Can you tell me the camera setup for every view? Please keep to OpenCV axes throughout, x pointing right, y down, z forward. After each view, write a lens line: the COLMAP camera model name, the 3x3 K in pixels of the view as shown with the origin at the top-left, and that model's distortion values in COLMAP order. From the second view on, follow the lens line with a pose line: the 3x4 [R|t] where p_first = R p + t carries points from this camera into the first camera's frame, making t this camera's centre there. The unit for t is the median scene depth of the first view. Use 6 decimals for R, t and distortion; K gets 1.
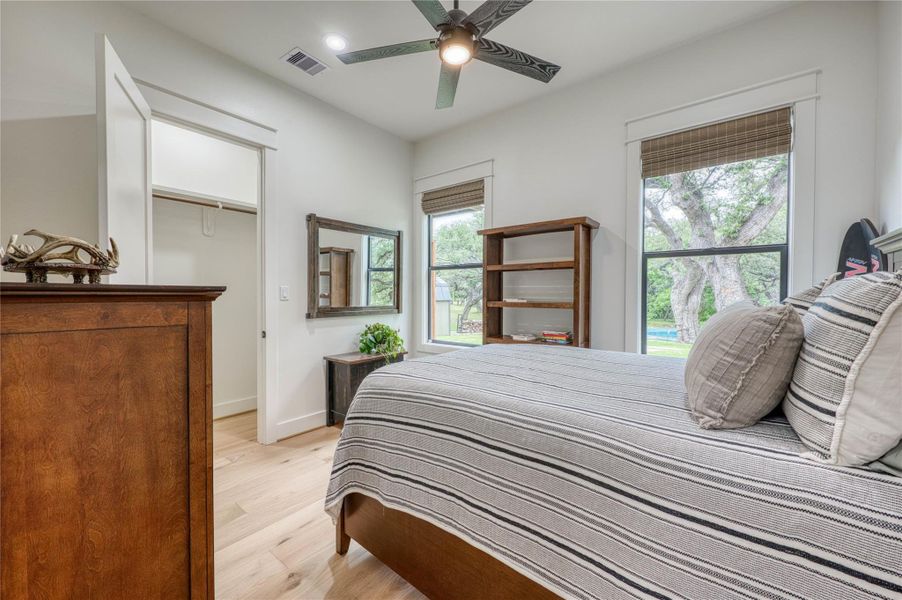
lens RADIAL K [[354.8, 0, 447.7], [0, 354.8, 296.3], [0, 0, 1]] dist [-0.001139, 0.000321]
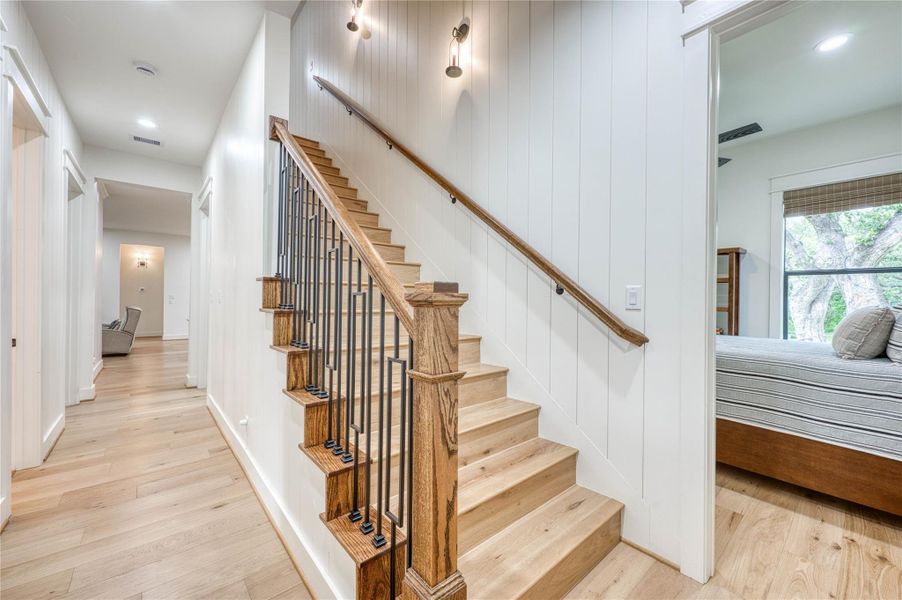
lens RADIAL K [[354.8, 0, 443.7], [0, 354.8, 296.9], [0, 0, 1]] dist [-0.001139, 0.000321]
pose [[0.979792, 0.005142, -0.199954, -0.467831], [-0.007796, 0.999892, -0.012491, 0.002779], [0.199869, 0.013797, 0.979726, -0.608040]]
